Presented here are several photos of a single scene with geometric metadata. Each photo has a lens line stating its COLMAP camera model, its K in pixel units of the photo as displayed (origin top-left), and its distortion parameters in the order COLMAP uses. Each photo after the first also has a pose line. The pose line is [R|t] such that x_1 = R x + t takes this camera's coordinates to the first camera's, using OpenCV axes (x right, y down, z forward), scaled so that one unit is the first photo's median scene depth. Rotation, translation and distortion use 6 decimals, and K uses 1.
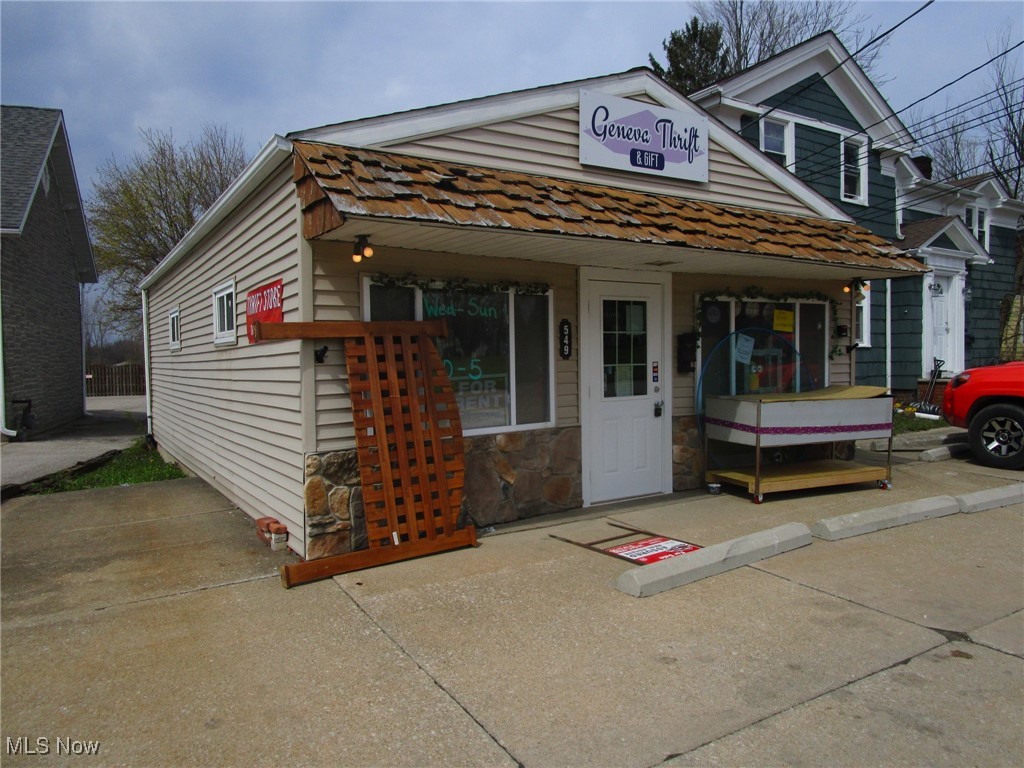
lens RADIAL K [[721.6, 0, 508.1], [0, 721.6, 386.5], [0, 0, 1]] dist [-0.024881, 0.001297]
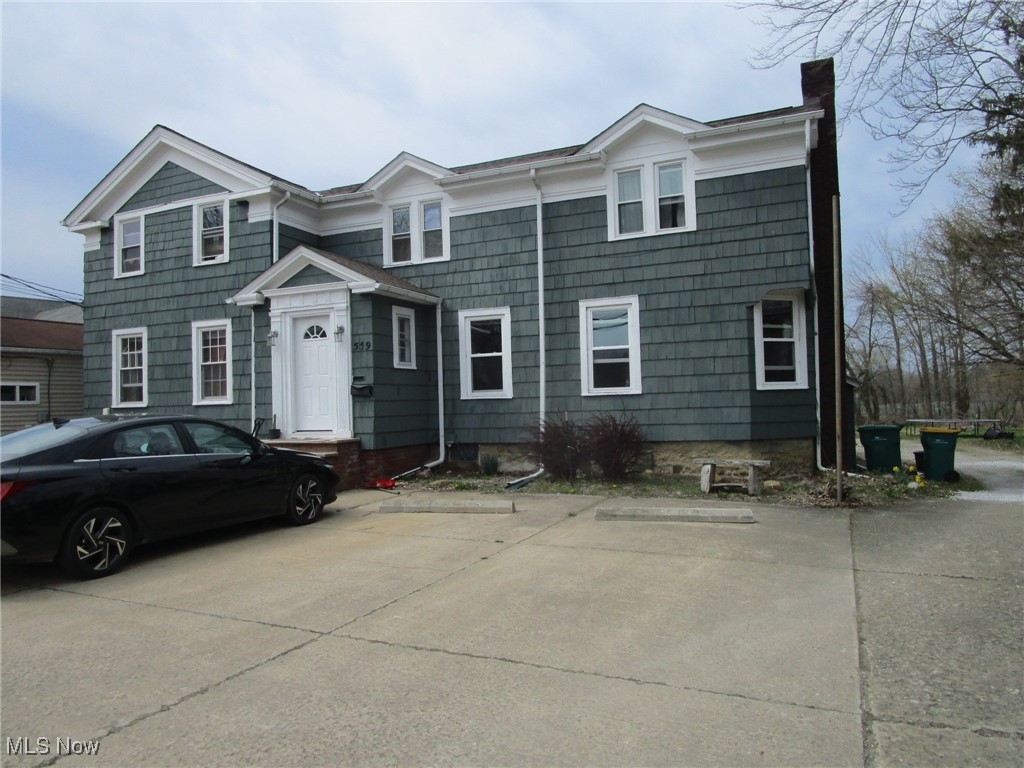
lens RADIAL K [[721.6, 0, 508.1], [0, 721.6, 386.5], [0, 0, 1]] dist [-0.024881, 0.001297]
pose [[0.544287, -0.024037, -0.838555, 3.285224], [-0.012599, 0.999242, -0.036821, -0.100716], [0.838804, 0.030606, 0.543572, 1.681977]]
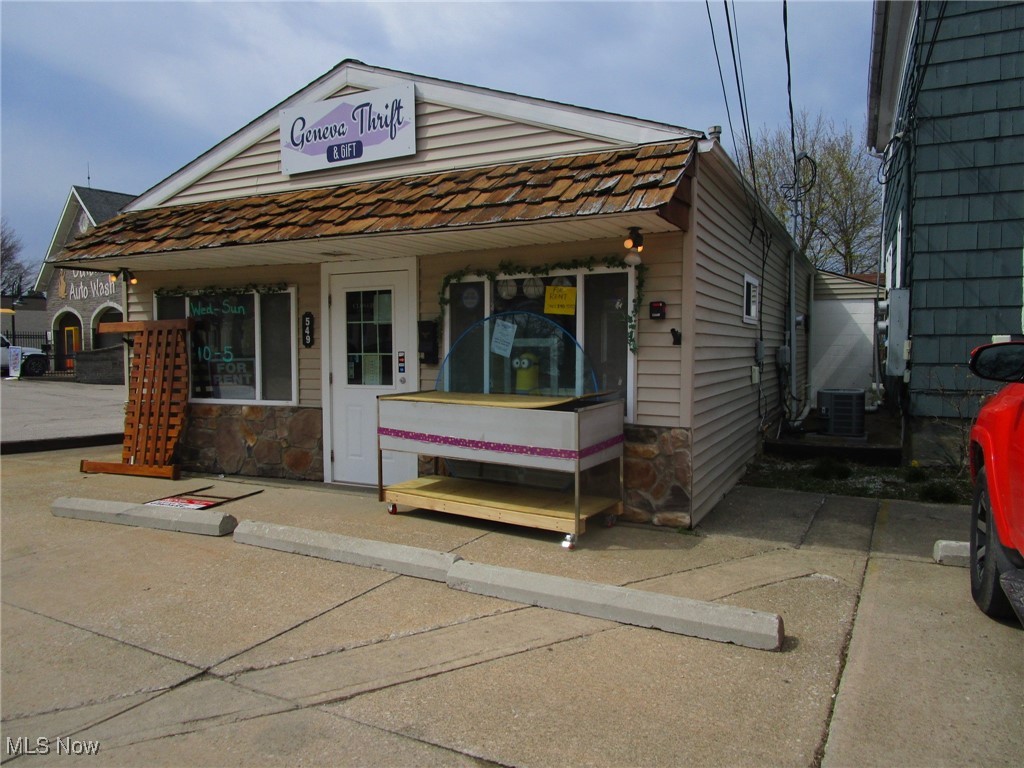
lens RADIAL K [[721.6, 0, 508.1], [0, 721.6, 386.5], [0, 0, 1]] dist [-0.024881, 0.001297]
pose [[0.514228, 0.058343, -0.855667, 1.173371], [-0.042223, 0.998196, 0.042687, -0.037010], [0.856614, 0.014178, 0.515764, 0.664659]]
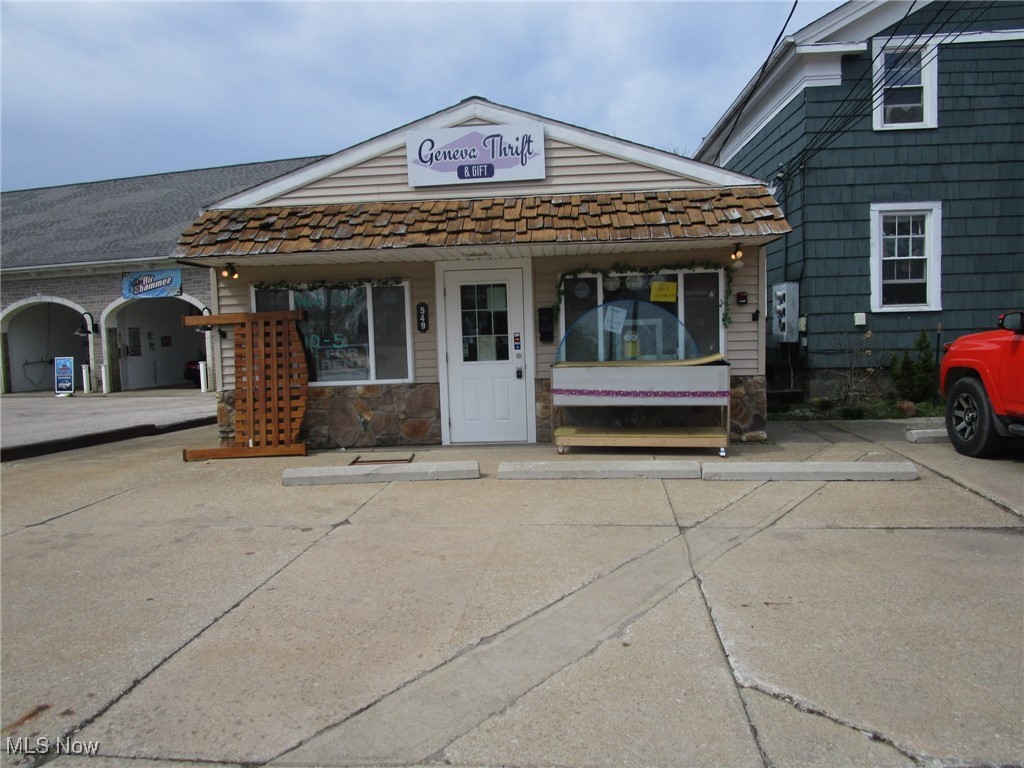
lens RADIAL K [[721.6, 0, 508.1], [0, 721.6, 386.5], [0, 0, 1]] dist [-0.024881, 0.001297]
pose [[0.803923, 0.030914, -0.593929, 0.971859], [-0.004974, 0.998963, 0.045263, 0.000771], [0.594712, -0.033434, 0.803243, 0.015772]]
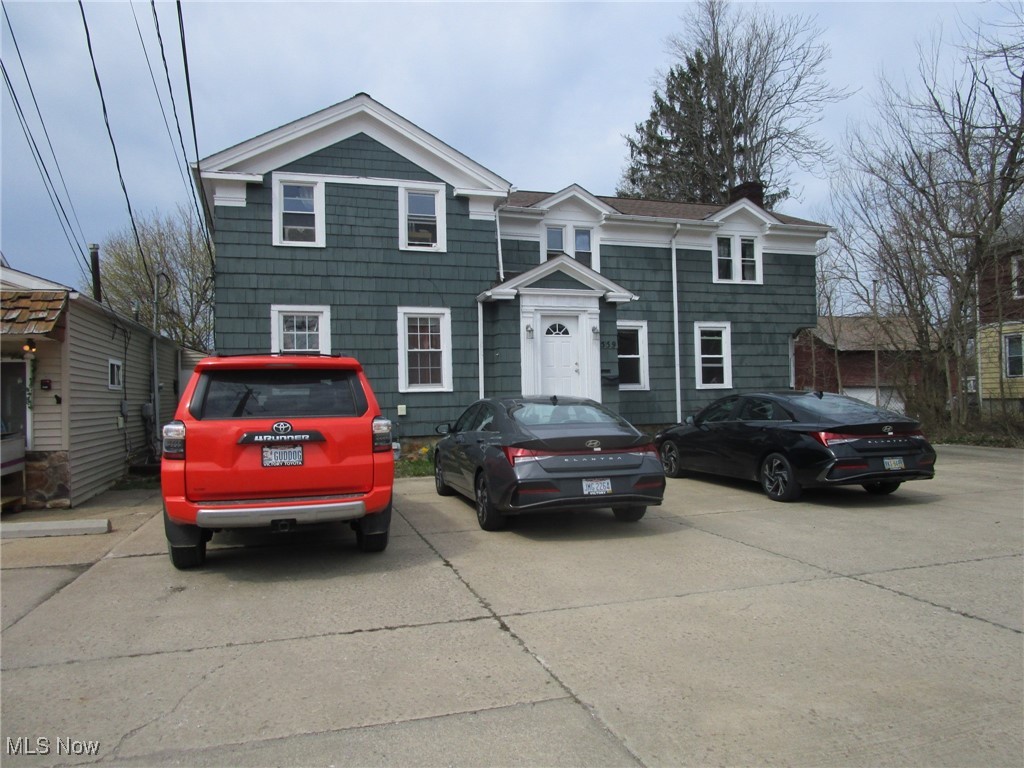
lens RADIAL K [[721.6, 0, 508.1], [0, 721.6, 386.5], [0, 0, 1]] dist [-0.024881, 0.001297]
pose [[0.966968, -0.015055, -0.254453, 1.797233], [0.001300, 0.998532, -0.054140, -0.013762], [0.254894, 0.052021, 0.965569, 0.101282]]
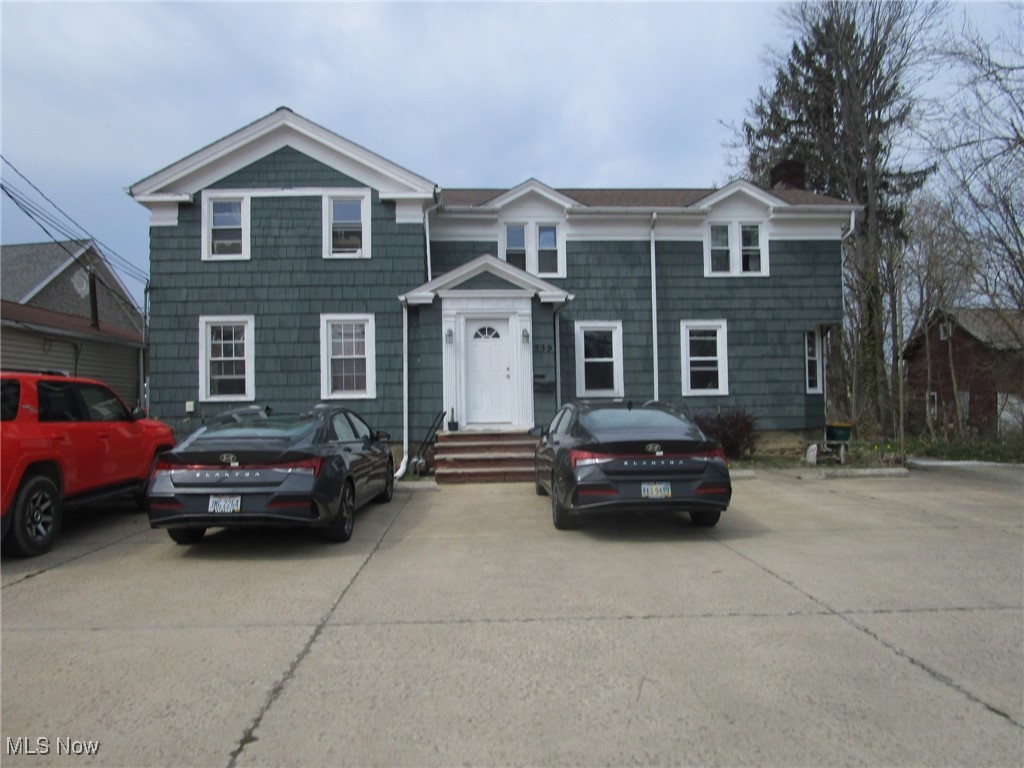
lens RADIAL K [[721.6, 0, 508.1], [0, 721.6, 386.5], [0, 0, 1]] dist [-0.024881, 0.001297]
pose [[0.866897, -0.018267, -0.498153, 2.490992], [-0.011776, 0.998299, -0.057101, -0.034144], [0.498349, 0.055366, 0.865207, 0.494151]]
